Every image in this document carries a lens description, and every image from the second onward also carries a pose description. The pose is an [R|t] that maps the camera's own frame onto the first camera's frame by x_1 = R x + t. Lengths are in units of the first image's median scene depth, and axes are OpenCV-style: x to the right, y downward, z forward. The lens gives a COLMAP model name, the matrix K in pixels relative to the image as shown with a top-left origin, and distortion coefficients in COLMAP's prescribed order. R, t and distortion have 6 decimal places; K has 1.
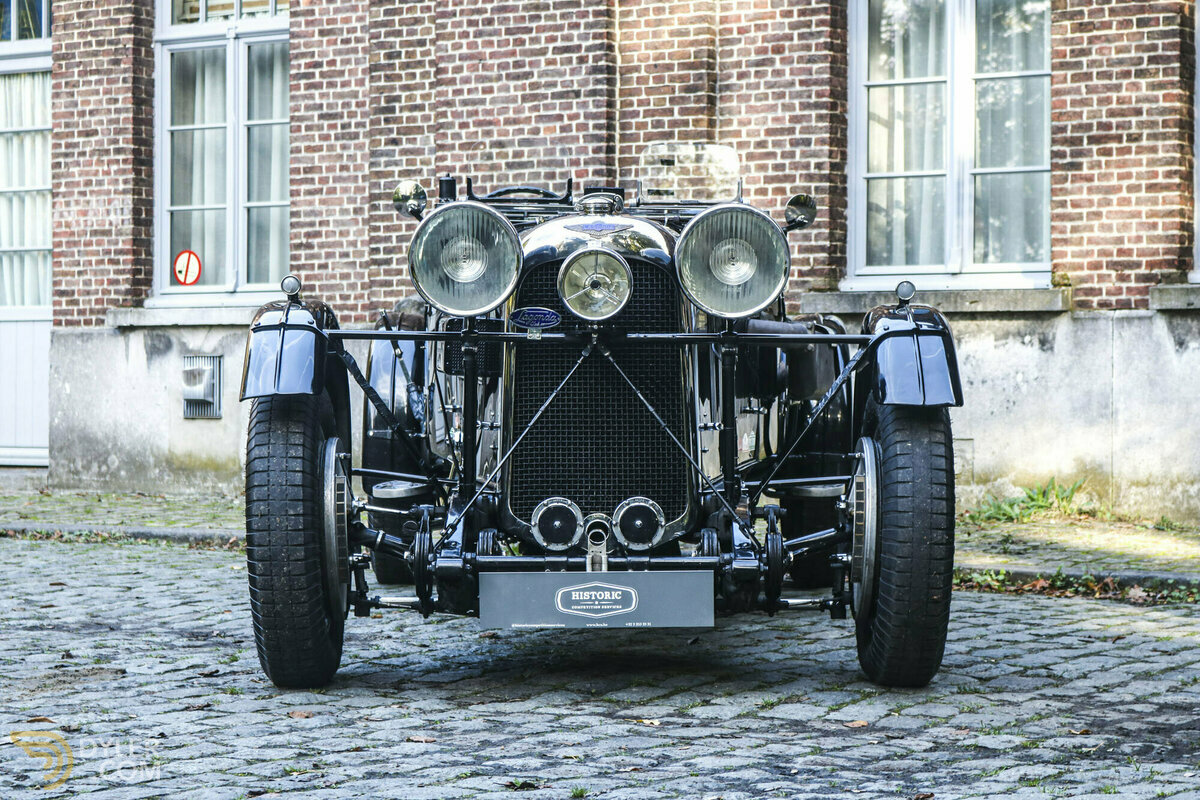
lens RADIAL K [[2841.6, 0, 600.3], [0, 2841.6, 399.4], [0, 0, 1]] dist [0.043382, 0.000000]
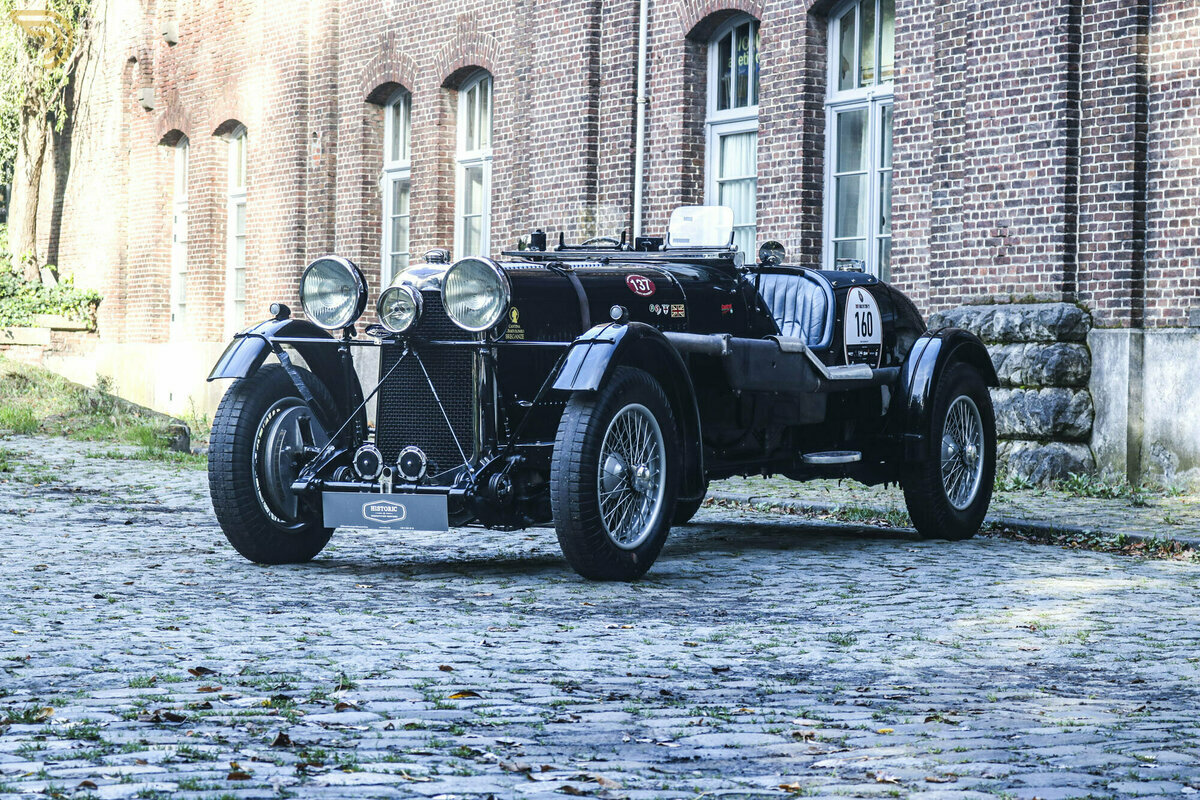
lens RADIAL K [[2841.6, 0, 599.2], [0, 2841.6, 399.1], [0, 0, 1]] dist [0.043382, 0.000000]
pose [[0.875595, 0.015865, -0.482785, 0.397423], [-0.017006, 0.999853, 0.002013, 0.001630], [0.482746, 0.006448, 0.875737, -0.145108]]
